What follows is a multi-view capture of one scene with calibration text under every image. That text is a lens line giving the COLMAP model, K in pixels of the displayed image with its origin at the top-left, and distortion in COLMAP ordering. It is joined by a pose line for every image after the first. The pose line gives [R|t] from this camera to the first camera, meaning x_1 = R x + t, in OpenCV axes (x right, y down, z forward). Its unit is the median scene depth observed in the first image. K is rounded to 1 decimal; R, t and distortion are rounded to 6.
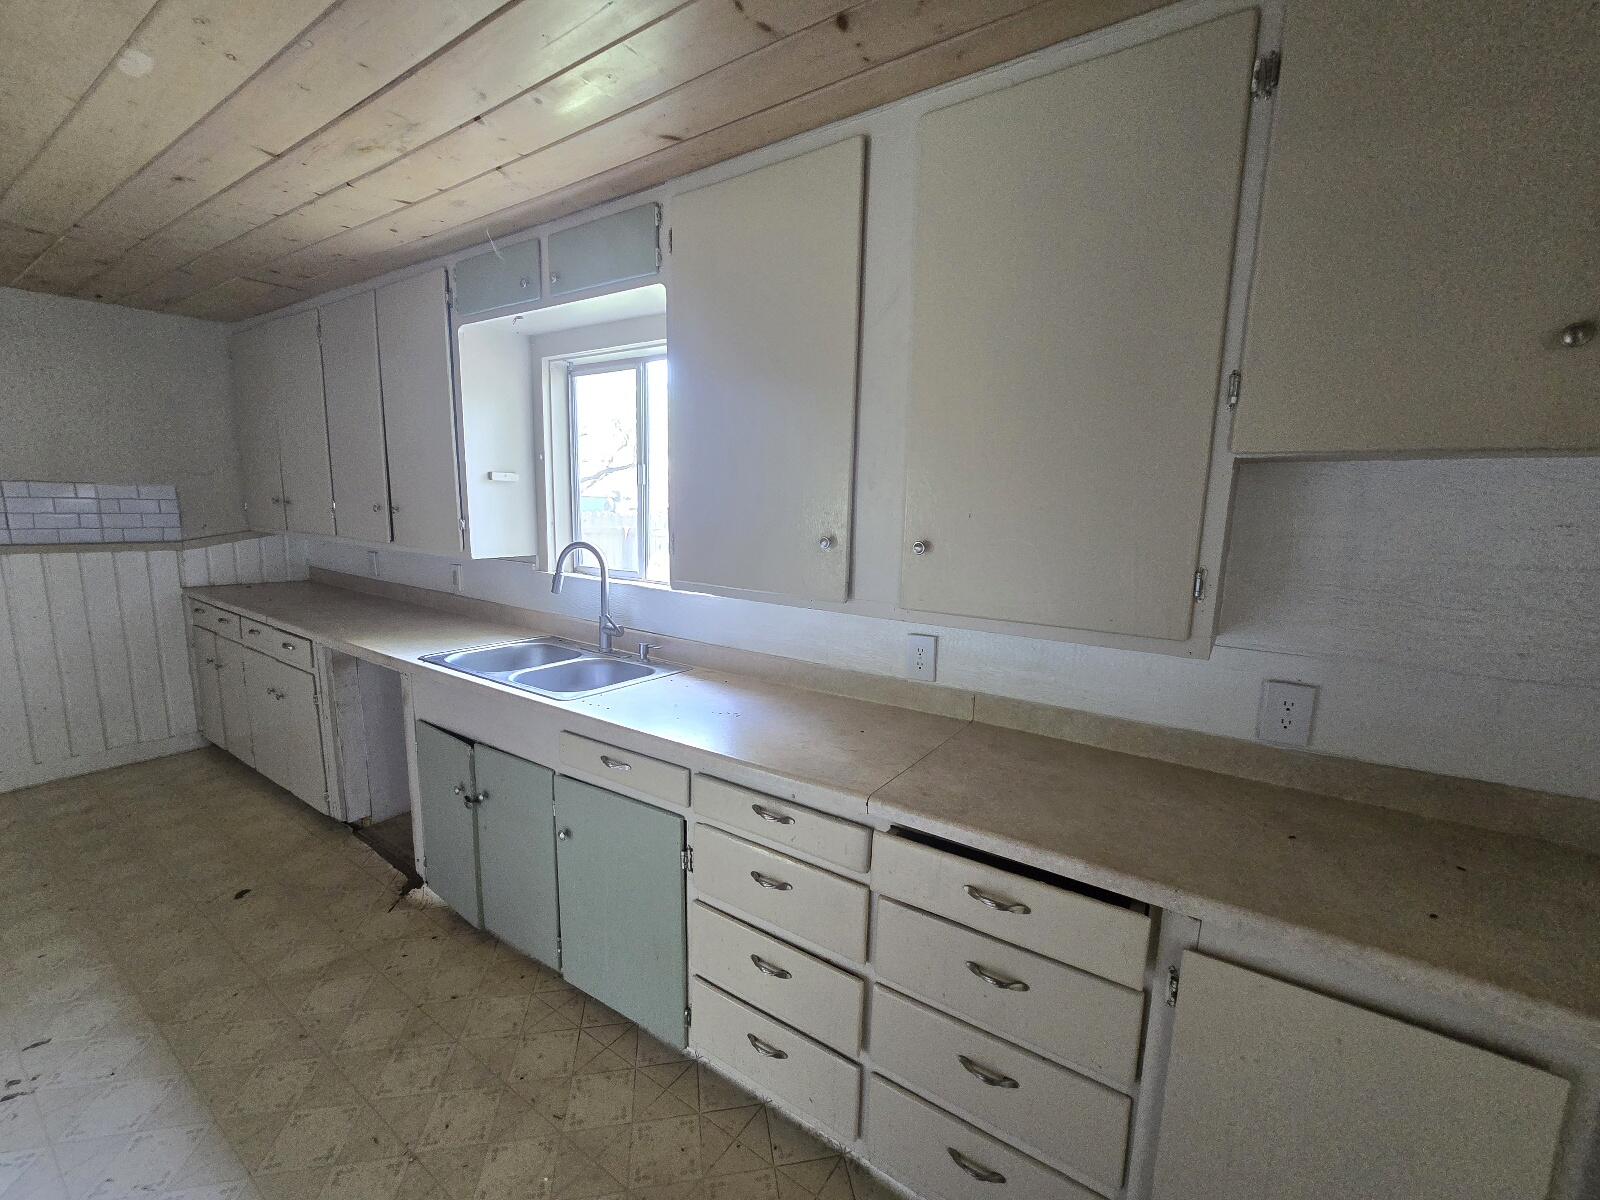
lens RADIAL K [[655.8, 0, 789.0], [0, 655.8, 609.1], [0, 0, 1]] dist [-0.003110, 0.001057]
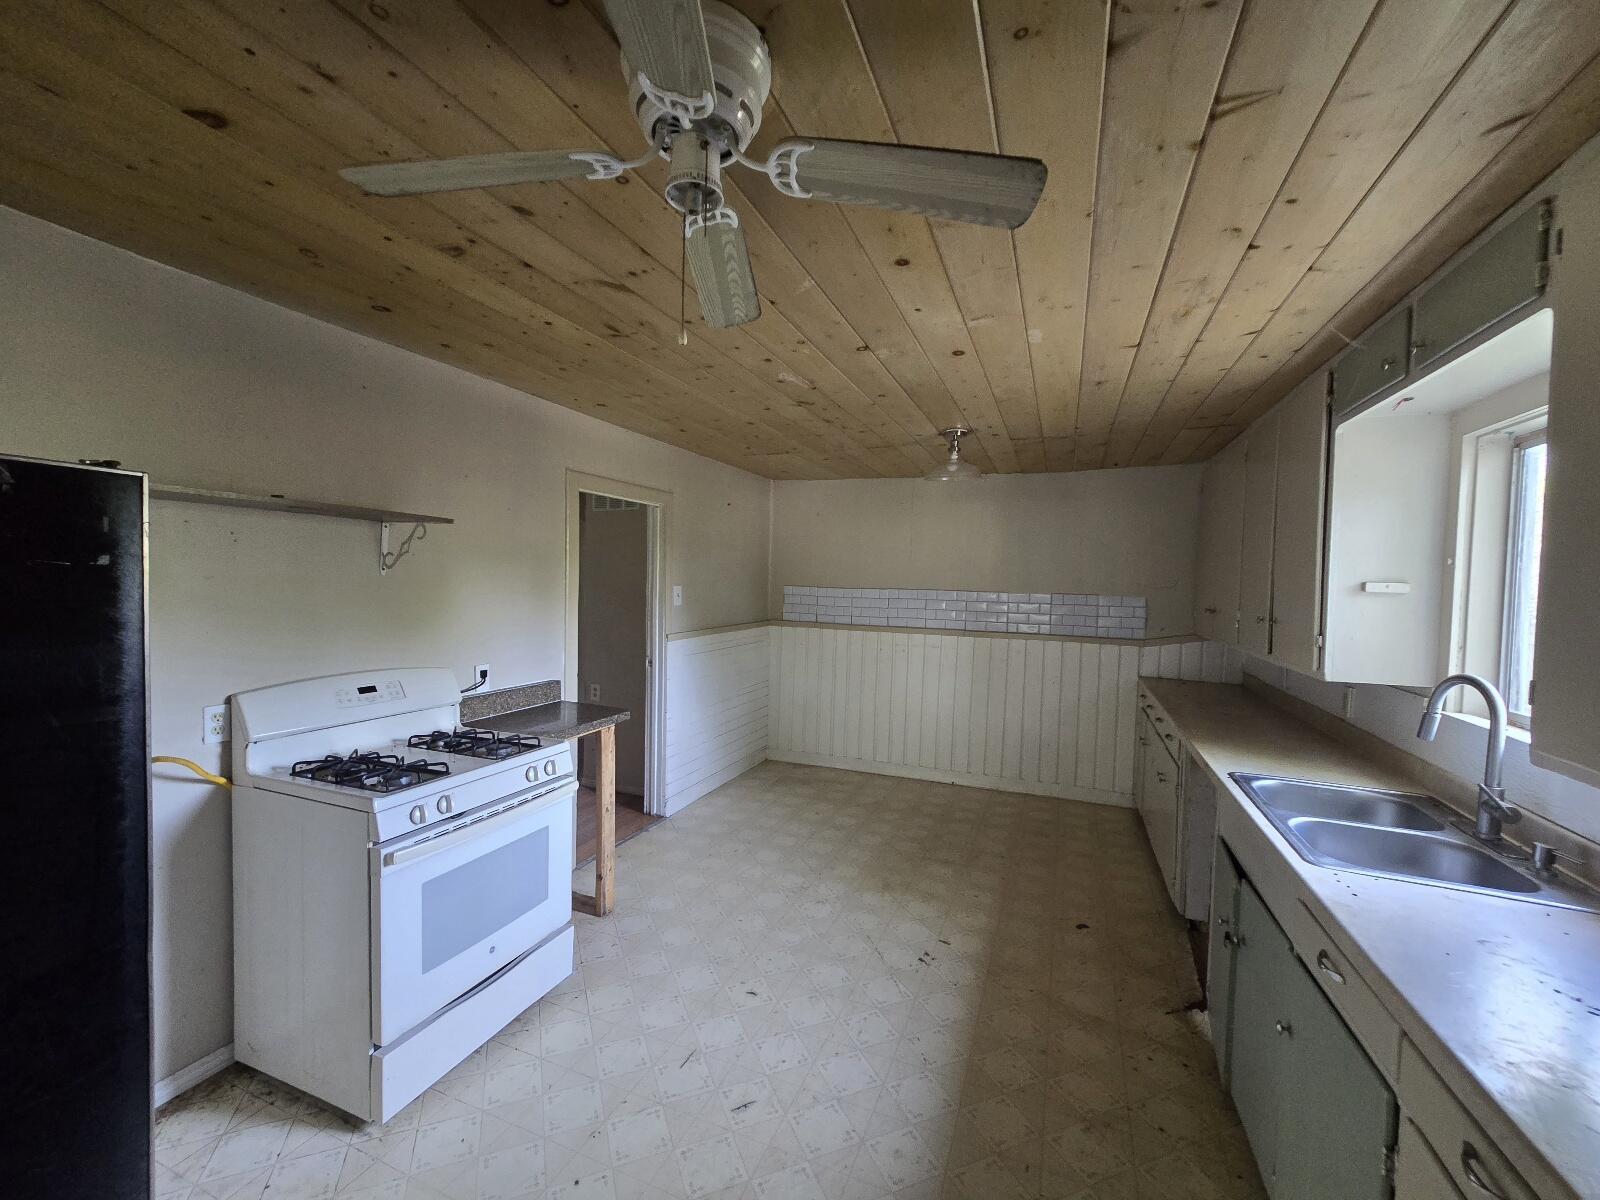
lens RADIAL K [[655.8, 0, 800.2], [0, 655.8, 610.4], [0, 0, 1]] dist [-0.003110, 0.001057]
pose [[0.210554, 0.021857, -0.977338, 0.262282], [-0.175819, 0.984295, -0.015866, -0.037419], [0.961642, 0.175175, 0.211090, 0.145929]]
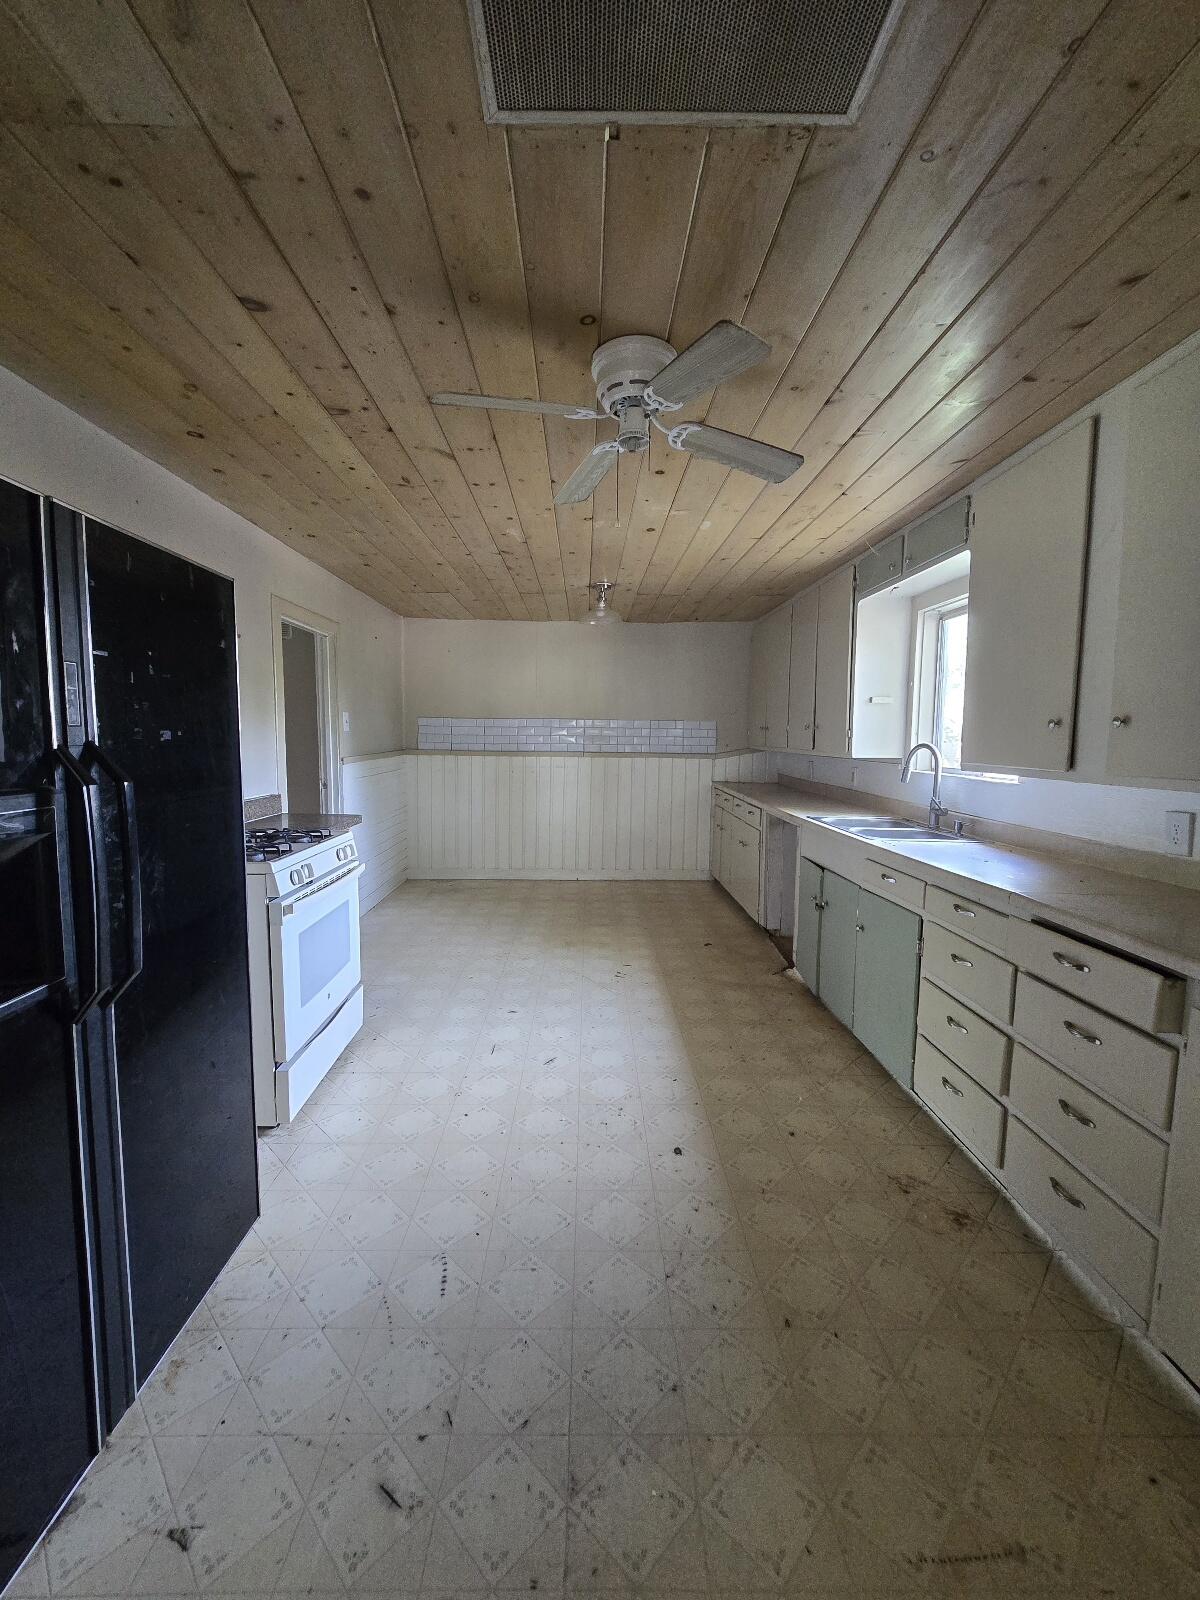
lens RADIAL K [[655.8, 0, 598.0], [0, 655.8, 802.0], [0, 0, 1]] dist [-0.003110, 0.001057]
pose [[0.577924, 0.060418, -0.813851, 0.441258], [-0.125833, 0.991927, -0.015717, 0.134432], [0.806331, 0.111492, 0.580861, -0.331133]]
